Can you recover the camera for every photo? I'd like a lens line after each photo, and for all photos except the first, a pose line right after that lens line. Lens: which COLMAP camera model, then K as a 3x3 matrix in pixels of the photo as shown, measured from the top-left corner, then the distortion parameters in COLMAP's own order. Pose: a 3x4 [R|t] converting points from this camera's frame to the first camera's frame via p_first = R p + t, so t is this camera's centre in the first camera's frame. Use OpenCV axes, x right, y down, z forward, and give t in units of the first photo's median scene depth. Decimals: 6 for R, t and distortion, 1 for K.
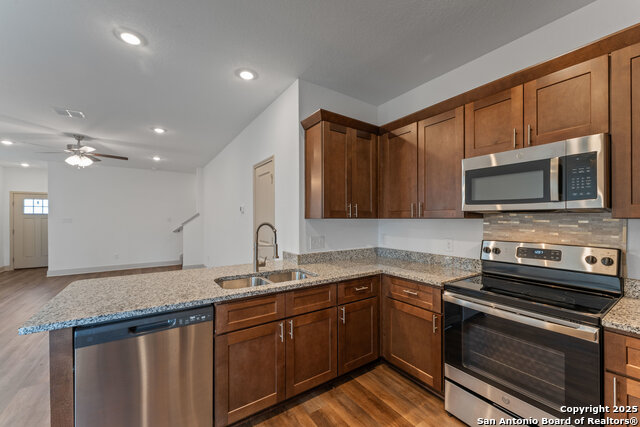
lens RADIAL K [[256.0, 0, 322.5], [0, 256.0, 219.9], [0, 0, 1]] dist [-0.002301, -0.000185]
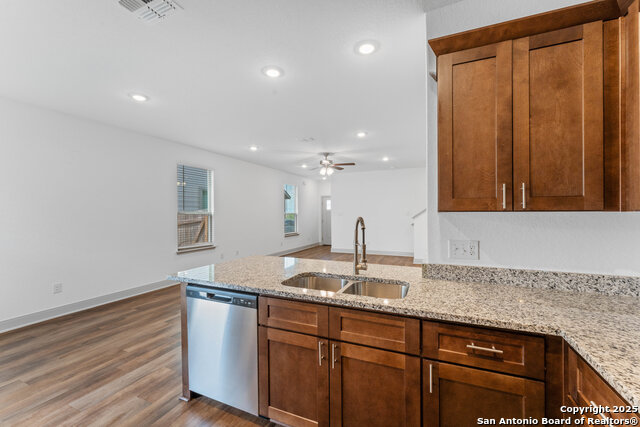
lens RADIAL K [[256.0, 0, 318.8], [0, 256.0, 214.1], [0, 0, 1]] dist [-0.002301, -0.000185]
pose [[0.529802, 0.001316, -0.848121, 0.343903], [0.000383, 0.999998, 0.001791, -0.001151], [0.848121, -0.001274, 0.529800, 0.375110]]
